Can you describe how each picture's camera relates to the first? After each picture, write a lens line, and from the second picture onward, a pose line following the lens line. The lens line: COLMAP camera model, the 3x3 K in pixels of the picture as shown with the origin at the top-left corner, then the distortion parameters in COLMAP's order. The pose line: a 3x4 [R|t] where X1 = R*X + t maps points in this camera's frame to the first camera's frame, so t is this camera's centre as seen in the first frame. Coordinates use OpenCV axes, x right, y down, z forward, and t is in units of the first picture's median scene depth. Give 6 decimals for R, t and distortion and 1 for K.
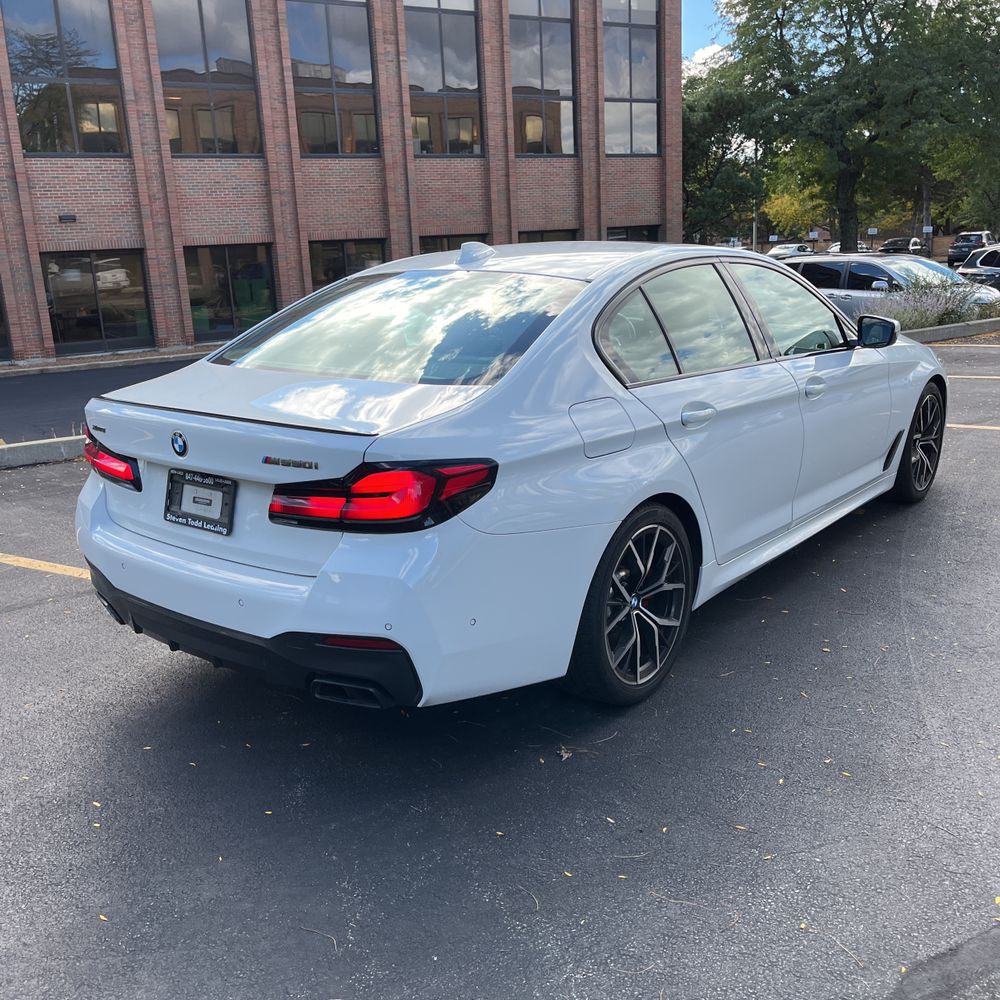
lens RADIAL K [[1012.7, 0, 500.0], [0, 1012.7, 500.0], [0, 0, 1]] dist [0.069221, -0.087548]
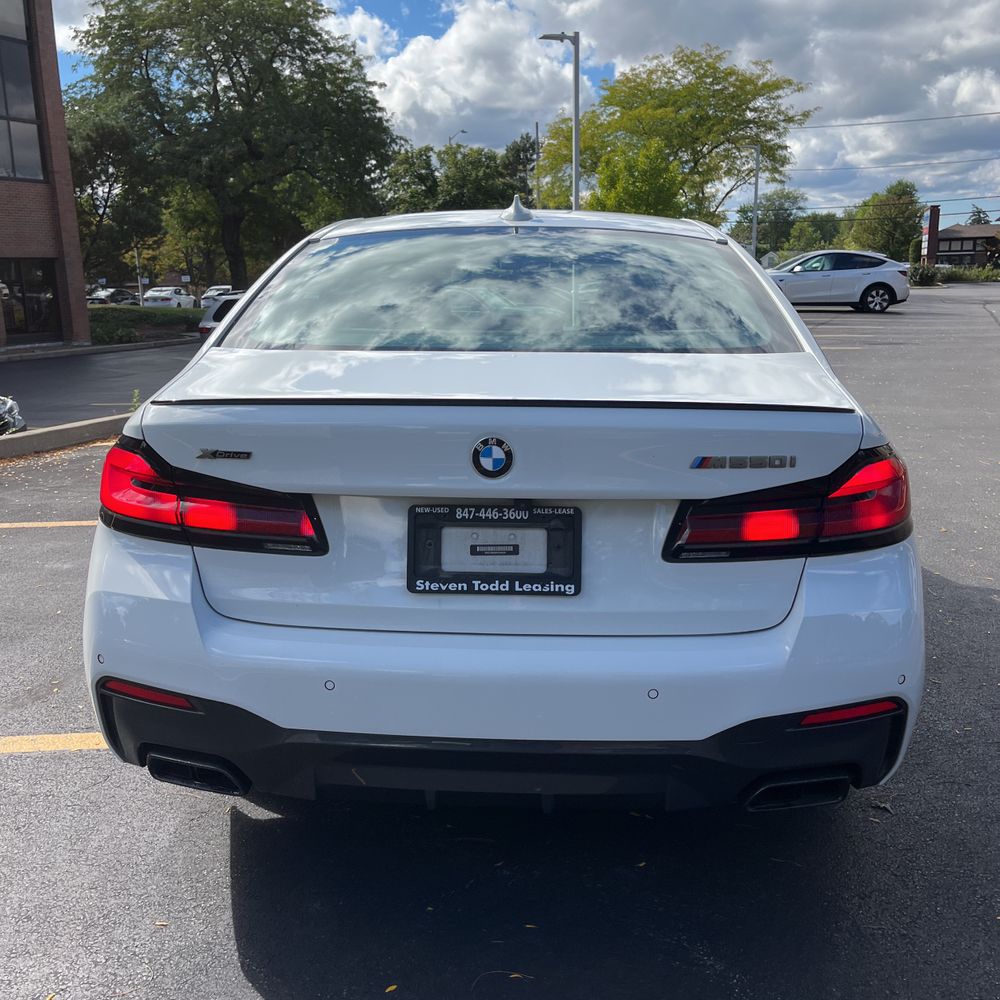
lens RADIAL K [[1012.7, 0, 500.0], [0, 1012.7, 500.0], [0, 0, 1]] dist [0.069221, -0.087548]
pose [[0.815352, -0.097695, 0.570664, -0.074457], [0.123542, 0.992317, -0.006635, -0.002840], [-0.565631, 0.075910, 0.821157, 0.057096]]
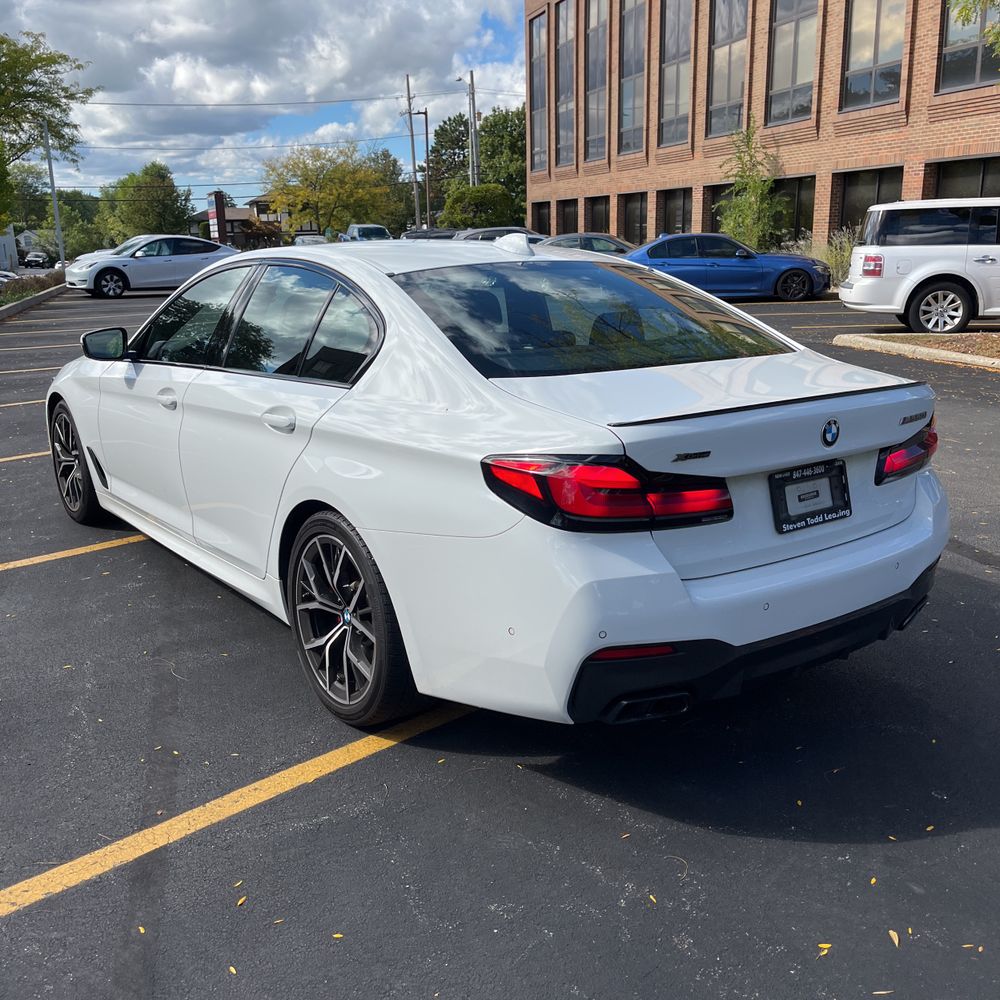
lens RADIAL K [[1012.7, 0, 500.0], [0, 1012.7, 500.0], [0, 0, 1]] dist [0.069221, -0.087548]
pose [[0.260041, -0.204774, 0.943634, -0.143940], [0.244063, 0.959461, 0.140951, -0.022521], [-0.934244, 0.193653, 0.299478, 0.114914]]
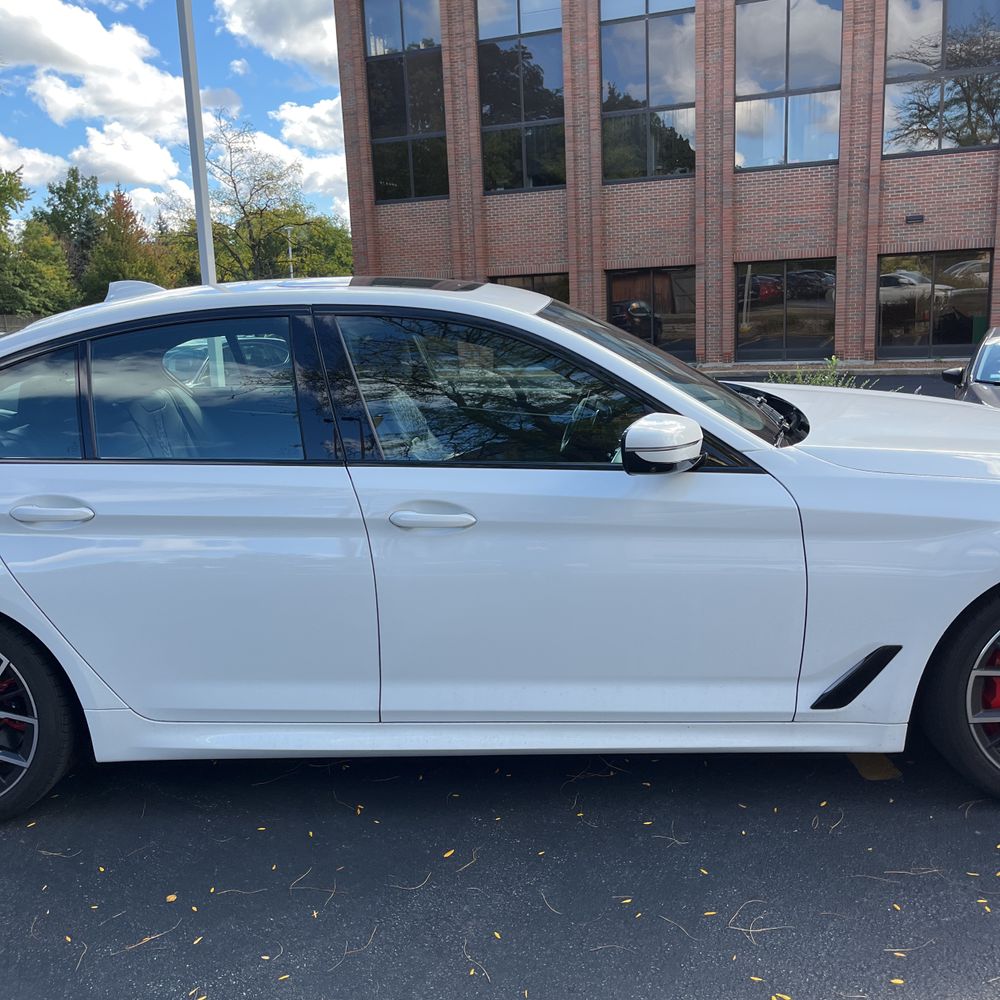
lens RADIAL K [[1034.8, 0, 499.9], [0, 1034.8, 467.4], [0, 0, 1]] dist [0.068711, -0.006172]
pose [[0.611039, 0.158147, -0.775642, 0.704313], [-0.178095, 0.982185, 0.059959, -0.163548], [0.771306, 0.101501, 0.628318, 0.477715]]
